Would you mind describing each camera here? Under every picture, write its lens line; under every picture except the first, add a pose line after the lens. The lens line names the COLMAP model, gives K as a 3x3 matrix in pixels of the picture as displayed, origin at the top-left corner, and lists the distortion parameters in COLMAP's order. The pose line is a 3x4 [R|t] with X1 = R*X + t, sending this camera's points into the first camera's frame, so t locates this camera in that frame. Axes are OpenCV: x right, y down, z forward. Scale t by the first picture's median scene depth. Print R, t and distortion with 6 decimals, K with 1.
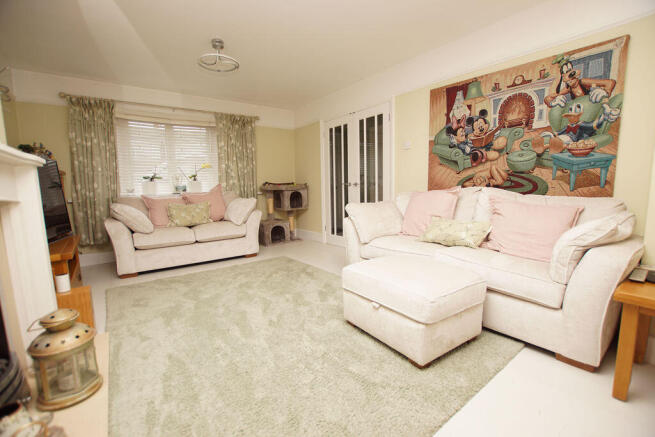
lens RADIAL K [[292.9, 0, 326.0], [0, 292.9, 218.8], [0, 0, 1]] dist [-0.022210, 0.000397]
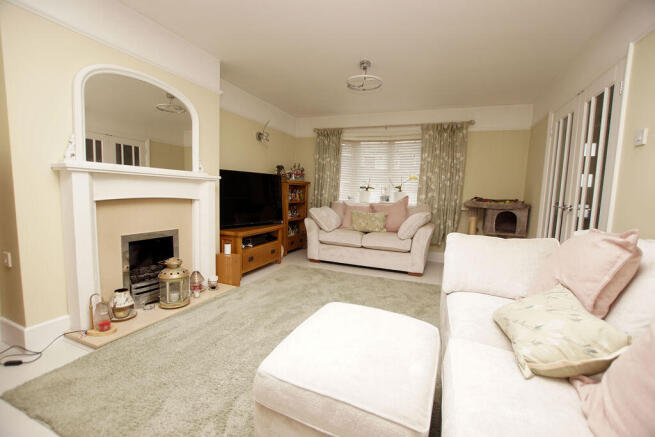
lens RADIAL K [[292.9, 0, 327.9], [0, 292.9, 219.4], [0, 0, 1]] dist [-0.022210, 0.000397]
pose [[0.508943, 0.120252, -0.852359, 0.377118], [-0.146366, 0.987864, 0.051974, -0.055830], [0.848265, 0.098304, 0.520367, 0.270325]]
